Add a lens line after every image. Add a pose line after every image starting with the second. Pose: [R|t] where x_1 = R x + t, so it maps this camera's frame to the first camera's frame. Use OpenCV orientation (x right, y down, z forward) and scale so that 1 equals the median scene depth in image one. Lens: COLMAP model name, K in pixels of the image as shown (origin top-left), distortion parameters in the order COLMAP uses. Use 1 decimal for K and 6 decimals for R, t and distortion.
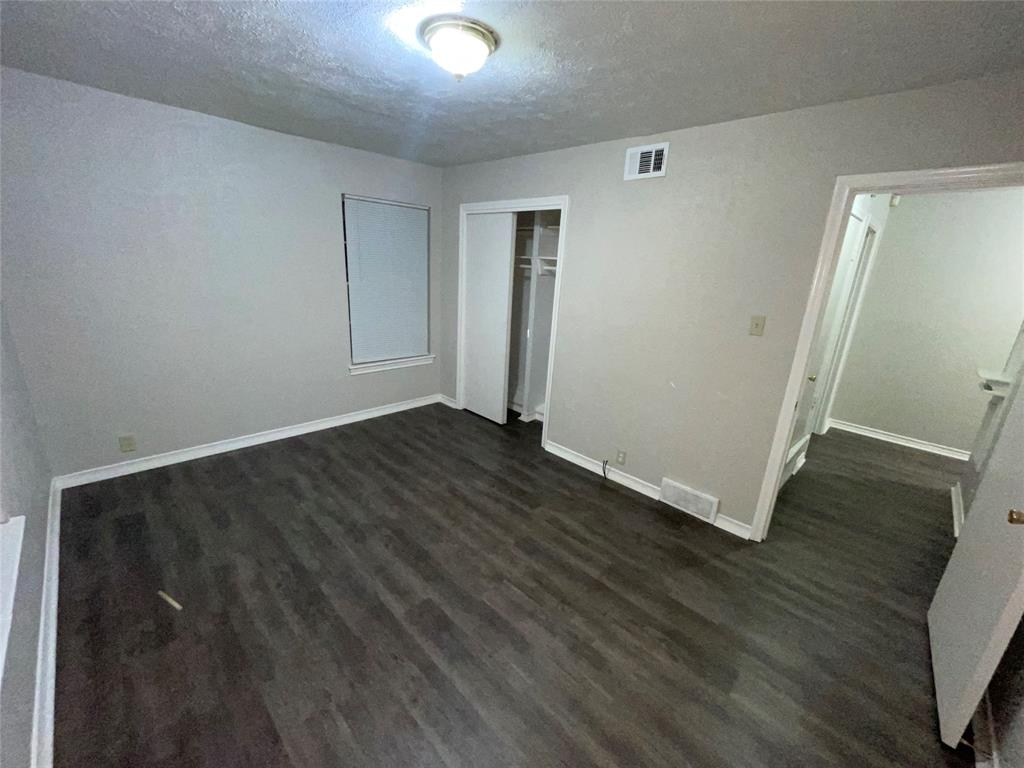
lens RADIAL K [[418.7, 0, 512.0], [0, 418.7, 384.0], [0, 0, 1]] dist [-0.001724, 0.000194]
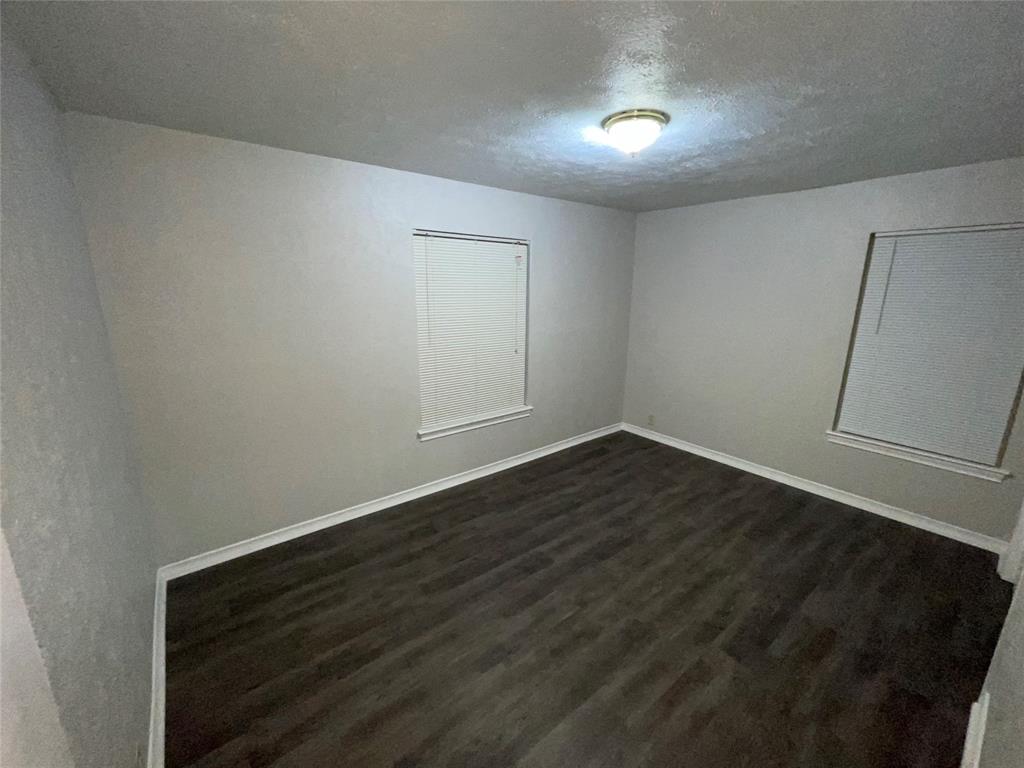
lens RADIAL K [[418.7, 0, 512.0], [0, 418.7, 384.0], [0, 0, 1]] dist [-0.001724, 0.000194]
pose [[-0.120346, 0.175881, -0.977027, 0.723637], [-0.291919, 0.934398, 0.204164, -0.165000], [0.948841, 0.309784, -0.061108, 0.582341]]
